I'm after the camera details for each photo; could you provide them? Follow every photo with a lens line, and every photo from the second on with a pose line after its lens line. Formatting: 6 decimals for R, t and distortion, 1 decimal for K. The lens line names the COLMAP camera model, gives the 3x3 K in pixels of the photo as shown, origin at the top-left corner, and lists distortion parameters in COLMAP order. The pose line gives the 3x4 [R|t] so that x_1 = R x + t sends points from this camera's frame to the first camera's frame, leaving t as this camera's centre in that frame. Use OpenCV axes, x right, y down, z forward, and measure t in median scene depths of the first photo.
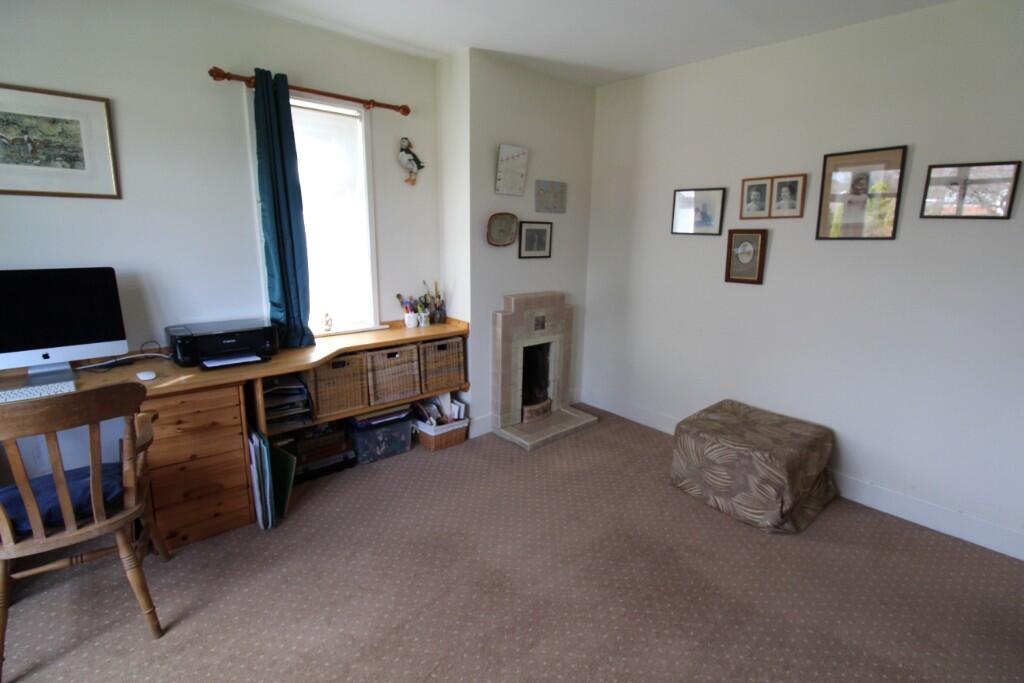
lens RADIAL K [[481.6, 0, 512.0], [0, 481.6, 341.5], [0, 0, 1]] dist [-0.002583, -0.001921]
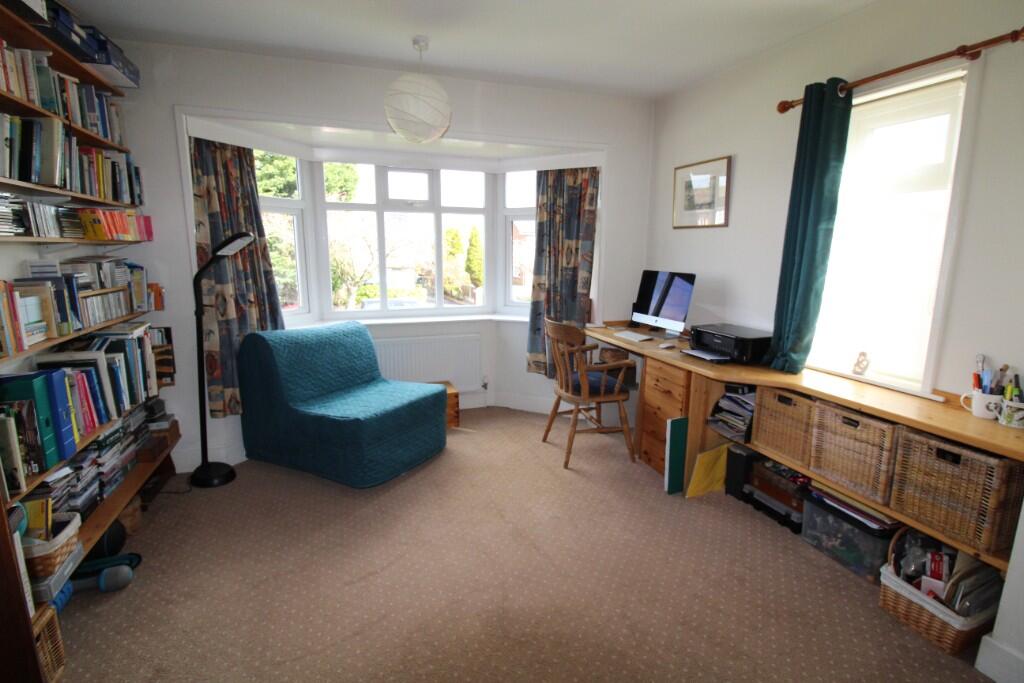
lens RADIAL K [[481.6, 0, 512.0], [0, 481.6, 341.5], [0, 0, 1]] dist [-0.002583, -0.001921]
pose [[-0.364281, 0.161345, -0.917206, 0.554048], [-0.220596, 0.941900, 0.253302, -0.150613], [0.904785, 0.294605, -0.307524, 0.731959]]
